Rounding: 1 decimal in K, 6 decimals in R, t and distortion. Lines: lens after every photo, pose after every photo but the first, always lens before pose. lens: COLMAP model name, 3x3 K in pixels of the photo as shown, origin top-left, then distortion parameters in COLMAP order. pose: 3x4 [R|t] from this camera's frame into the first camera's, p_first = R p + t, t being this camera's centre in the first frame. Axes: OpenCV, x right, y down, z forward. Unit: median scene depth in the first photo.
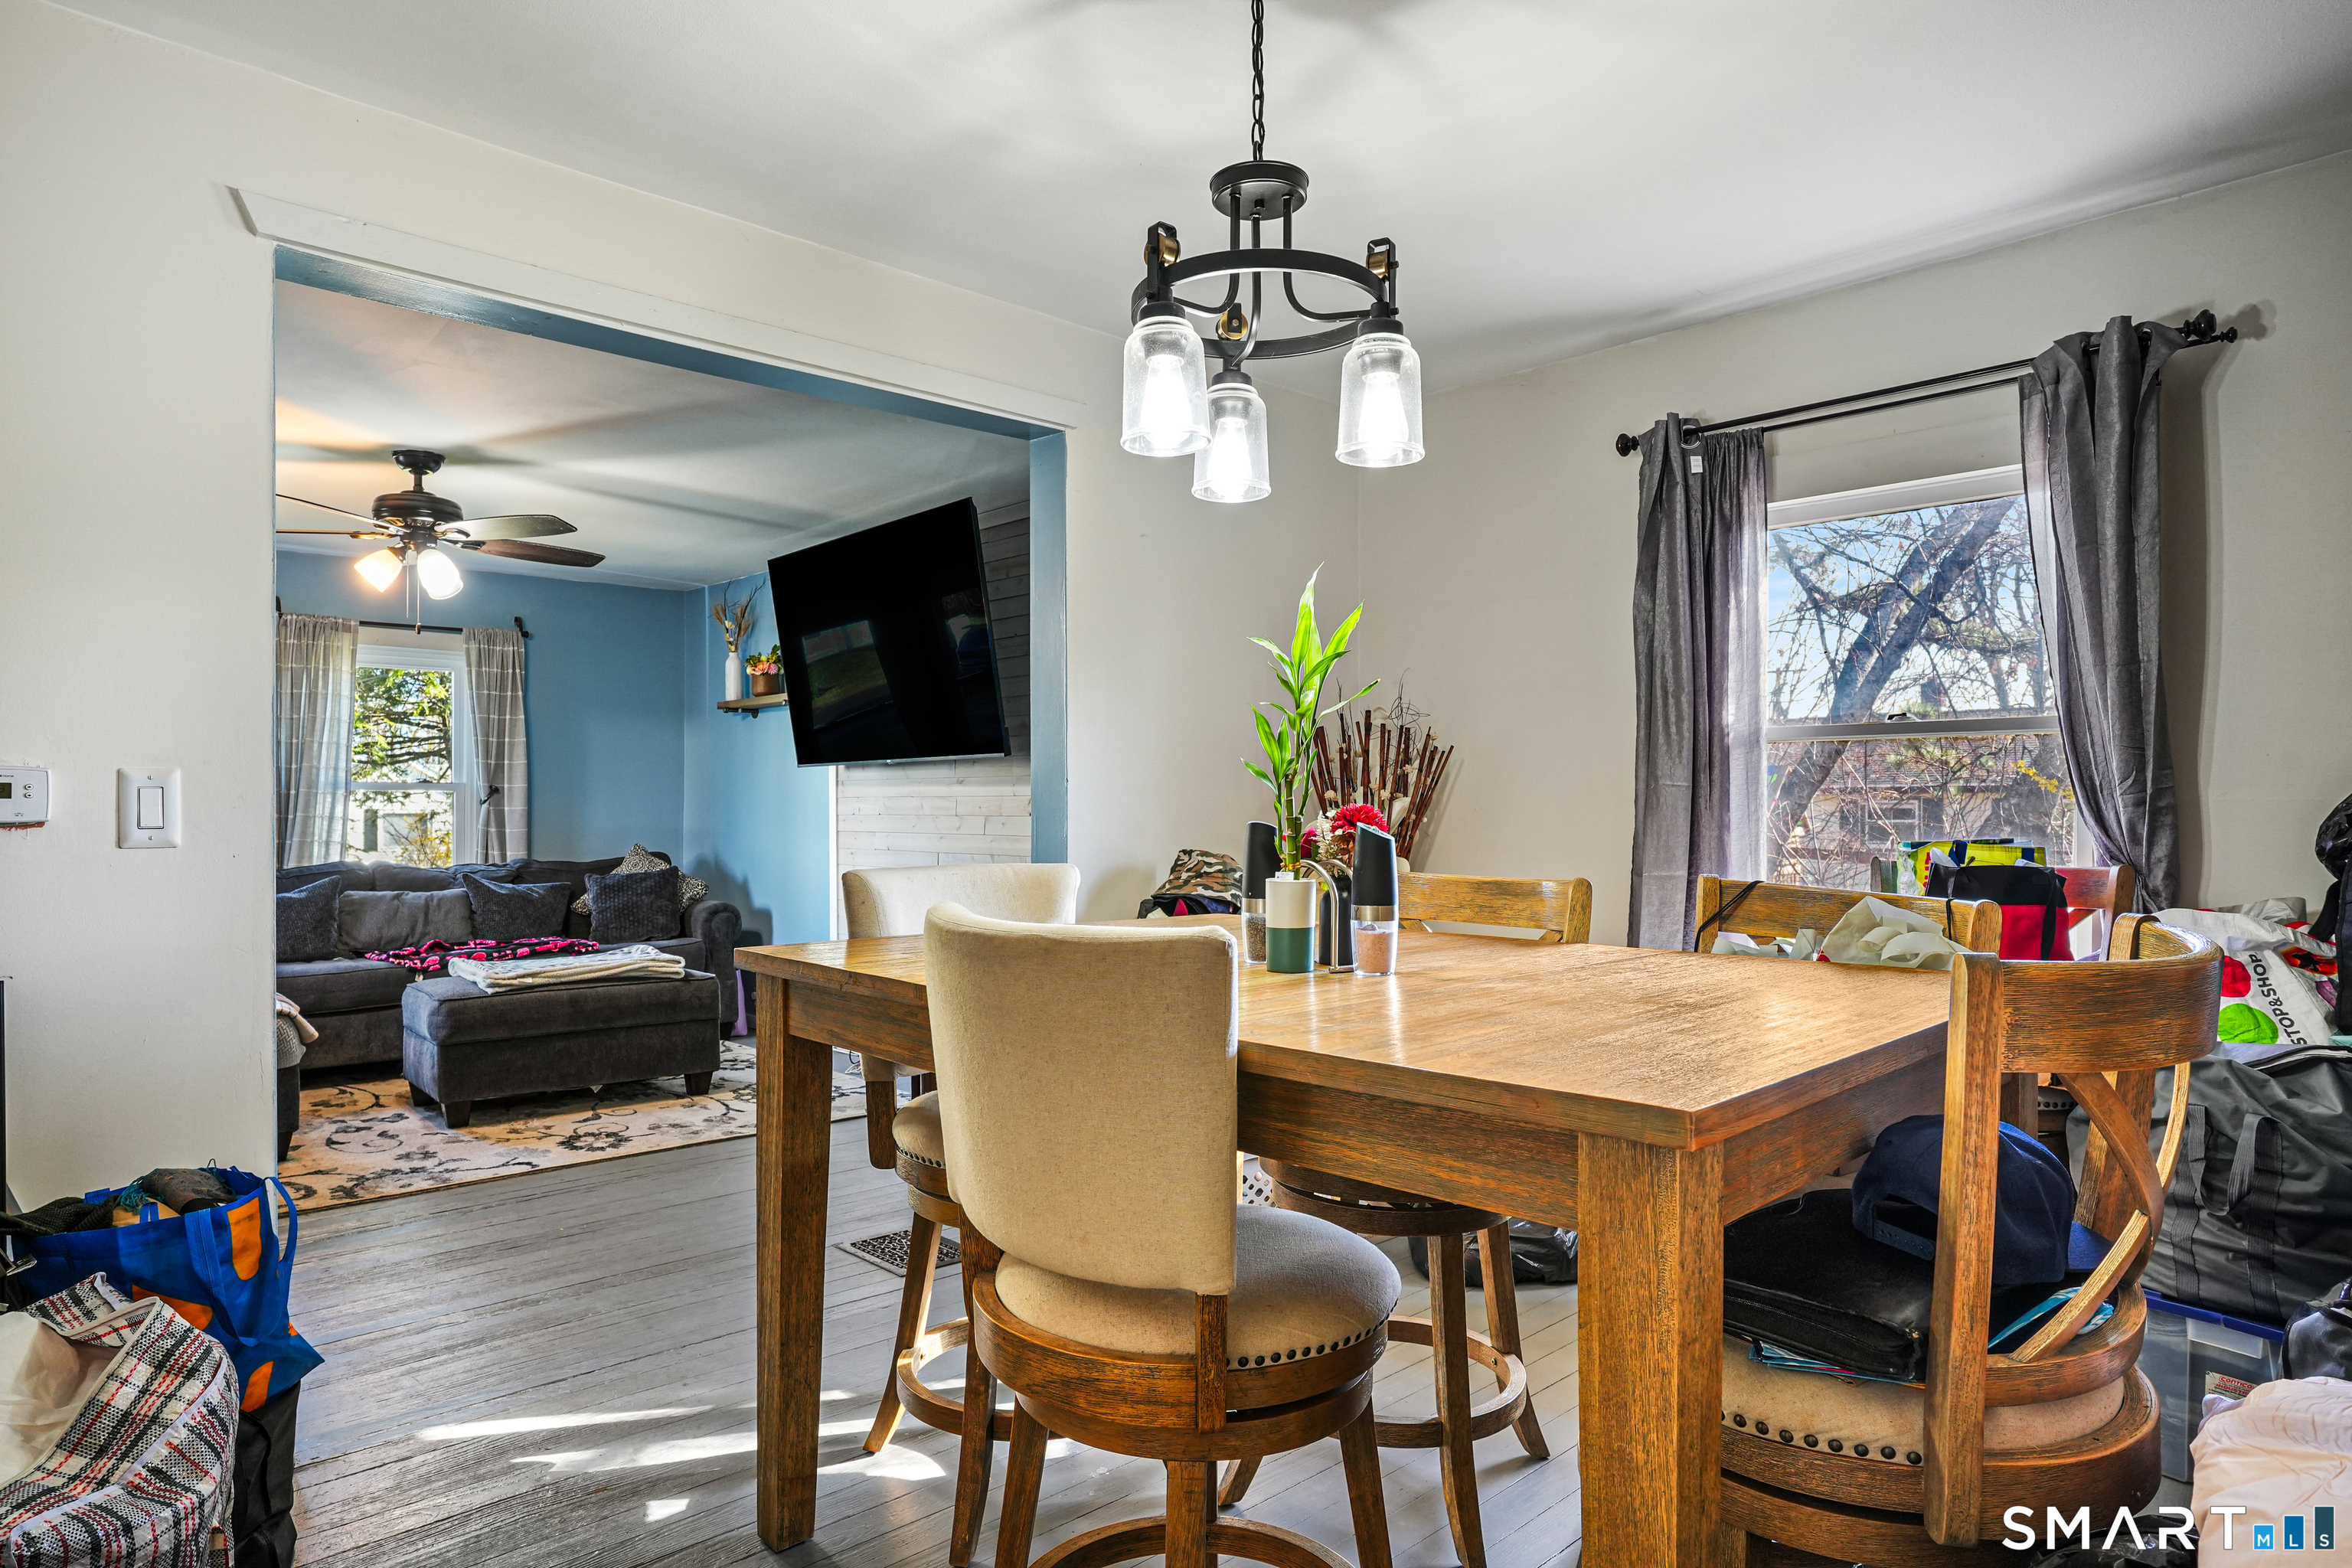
lens RADIAL K [[1387.1, 0, 1137.5], [0, 1387.1, 806.2], [0, 0, 1]] dist [0.005355, 0.004132]
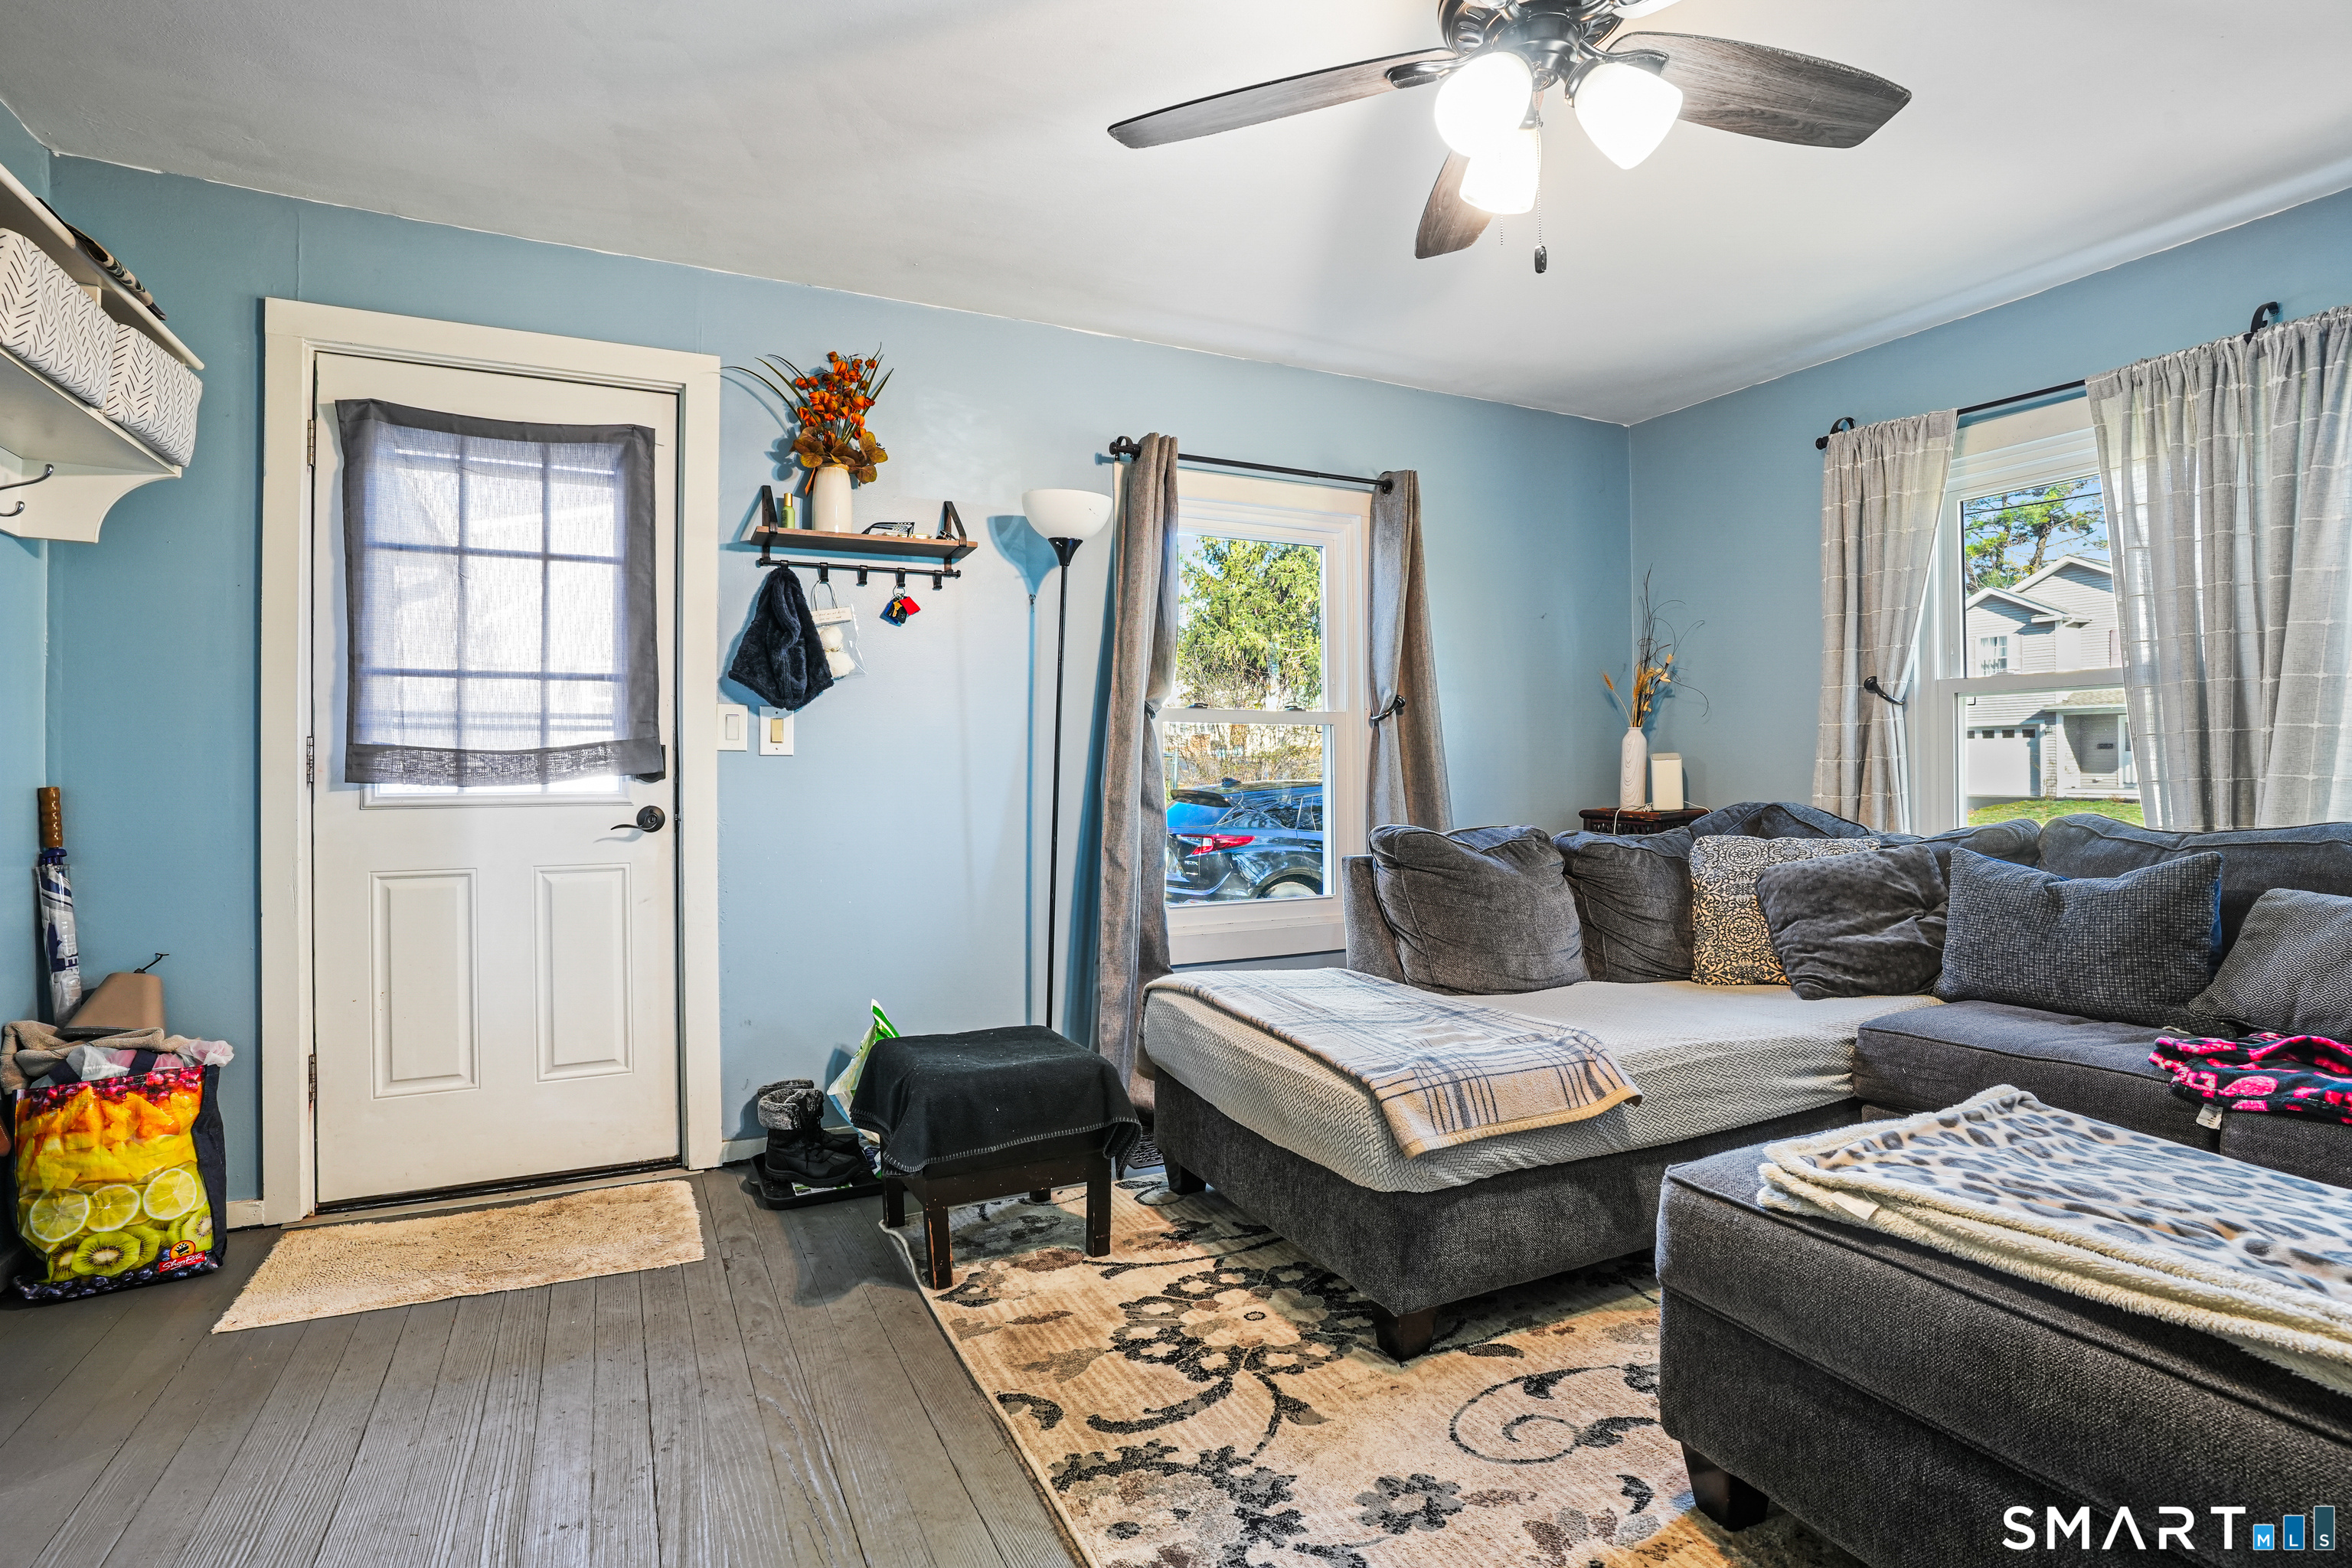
lens RADIAL K [[1161.9, 0, 1171.9], [0, 1161.9, 766.6], [0, 0, 1]] dist [-0.075176, 0.033259]
pose [[-0.261794, -0.000505, -0.965124, -0.118752], [0.007642, 0.999967, -0.002596, 0.018905], [0.965093, -0.008055, -0.261782, 0.730506]]
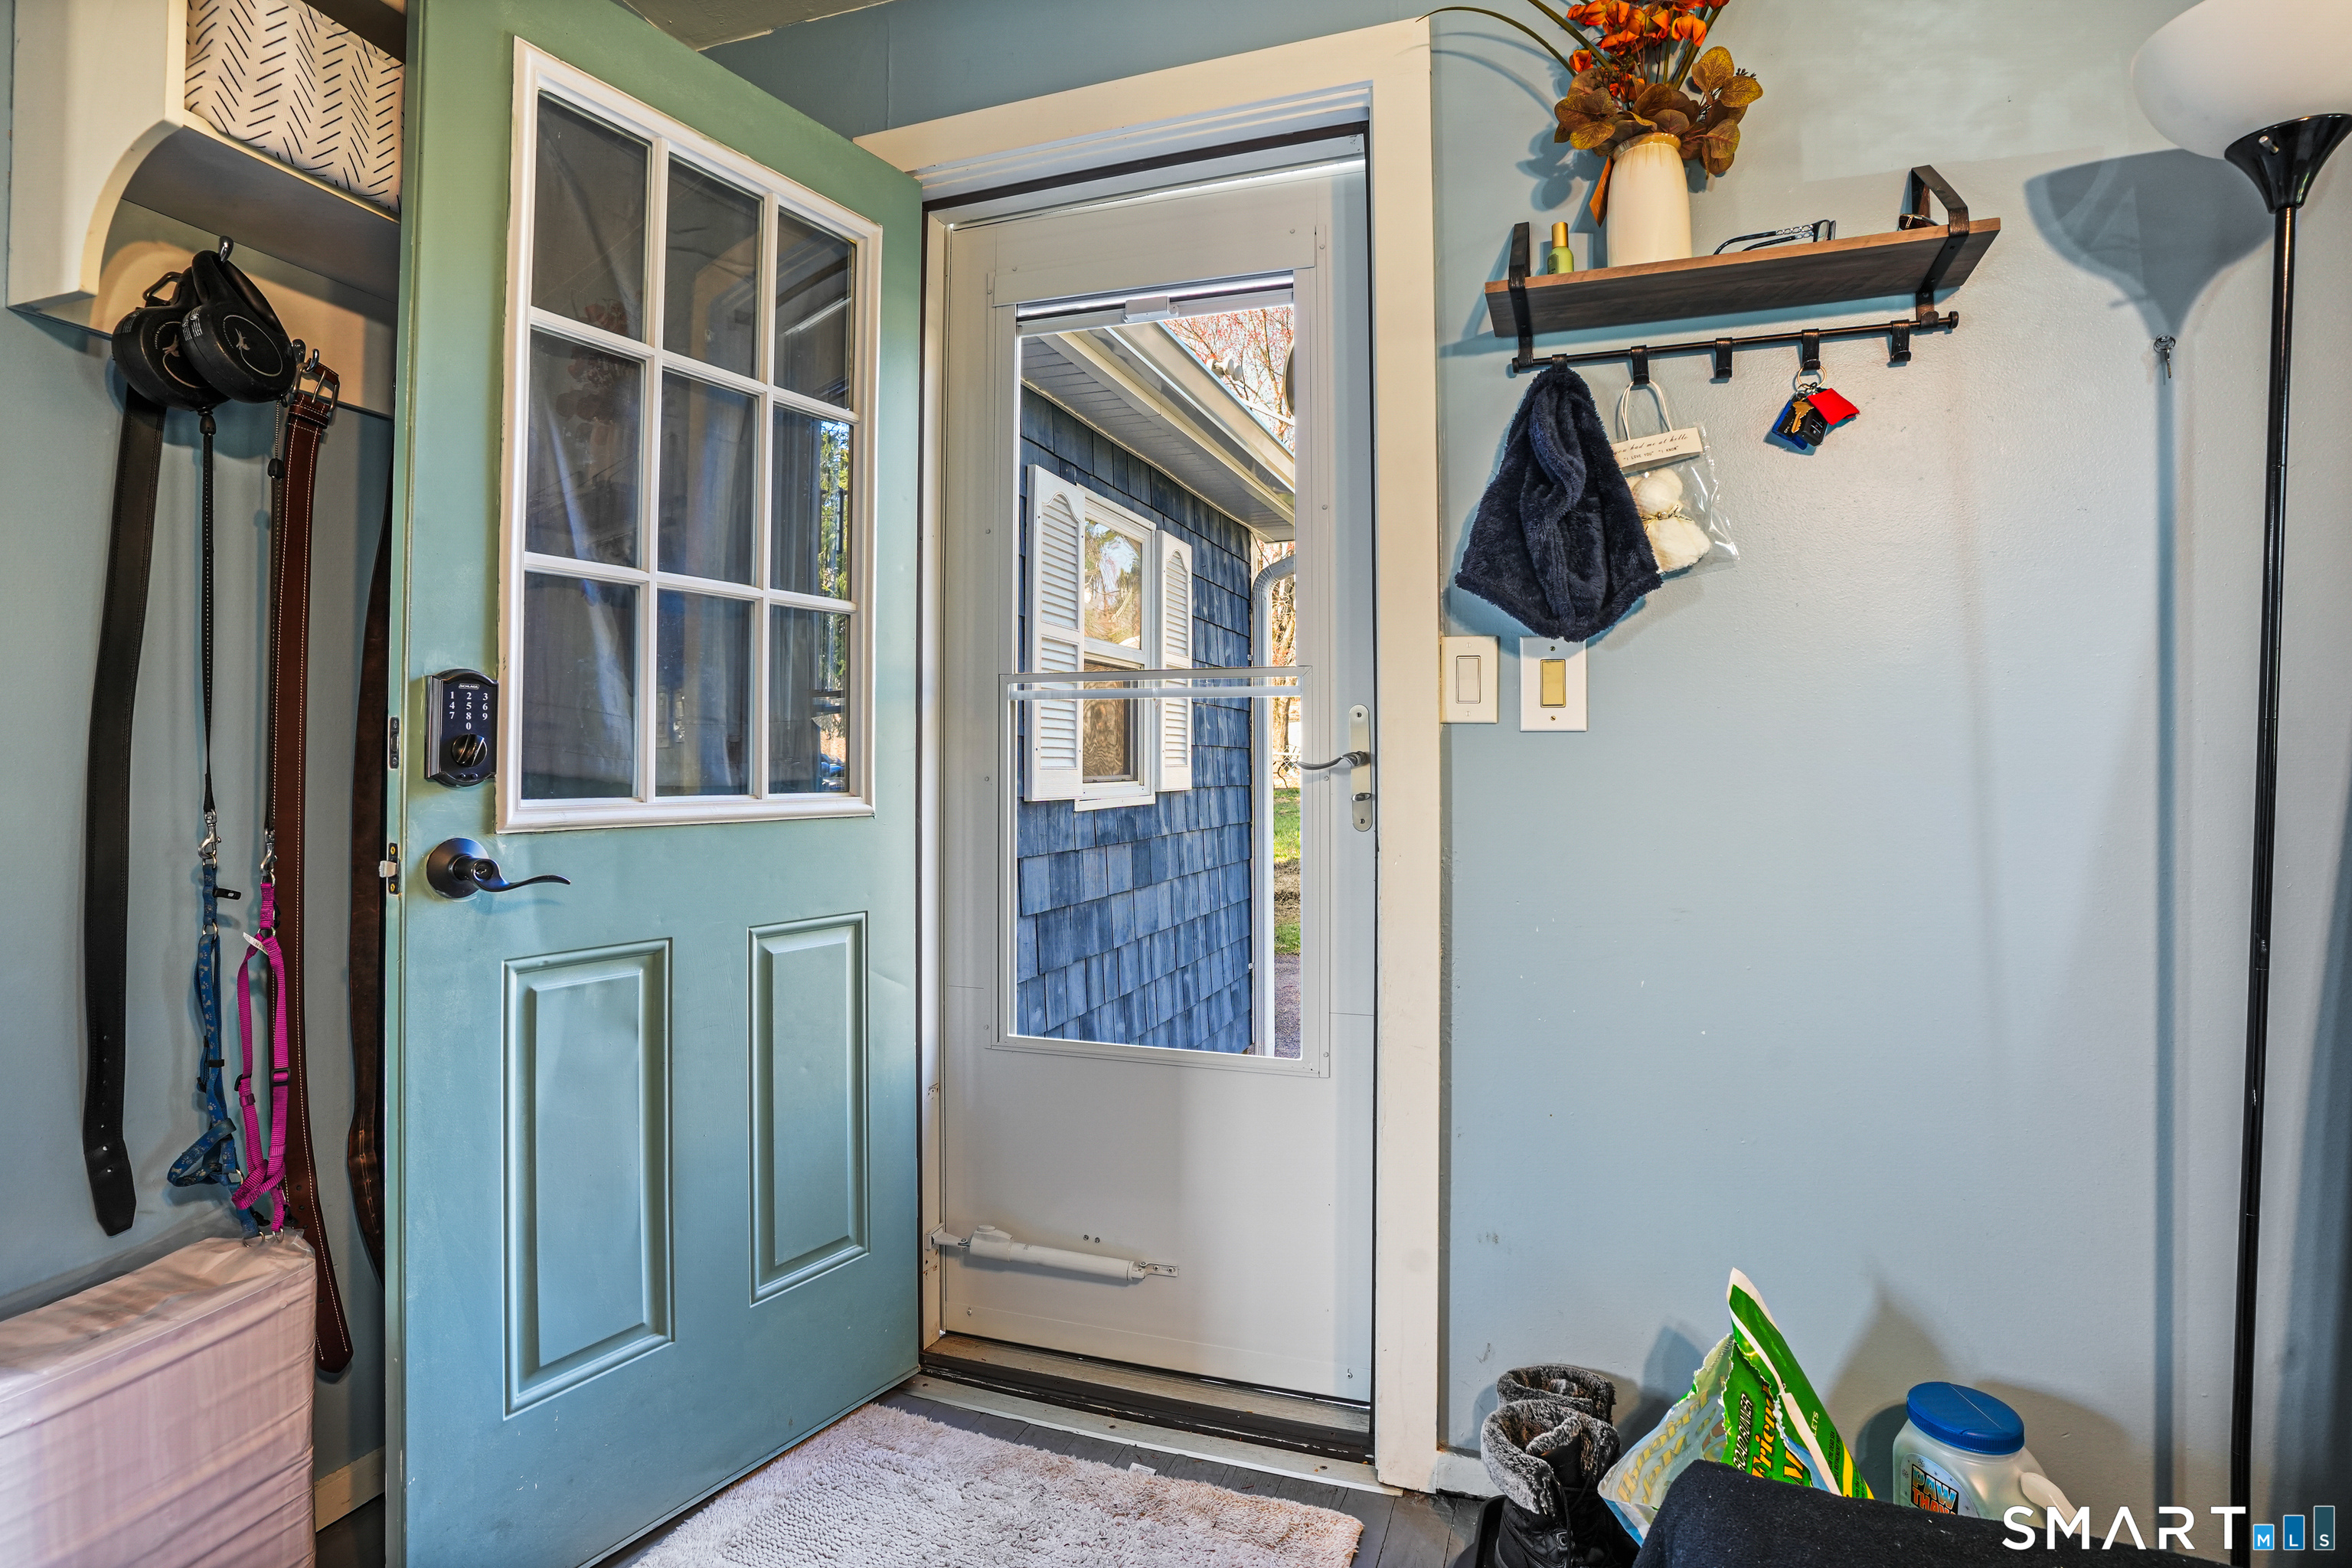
lens RADIAL K [[1161.9, 0, 1159.9], [0, 1161.9, 737.8], [0, 0, 1]] dist [-0.075176, 0.033259]
pose [[-0.876592, -0.008862, -0.481153, -0.346260], [0.002395, 0.999738, -0.022776, 0.018488], [0.481229, -0.021117, -0.876340, 0.622472]]
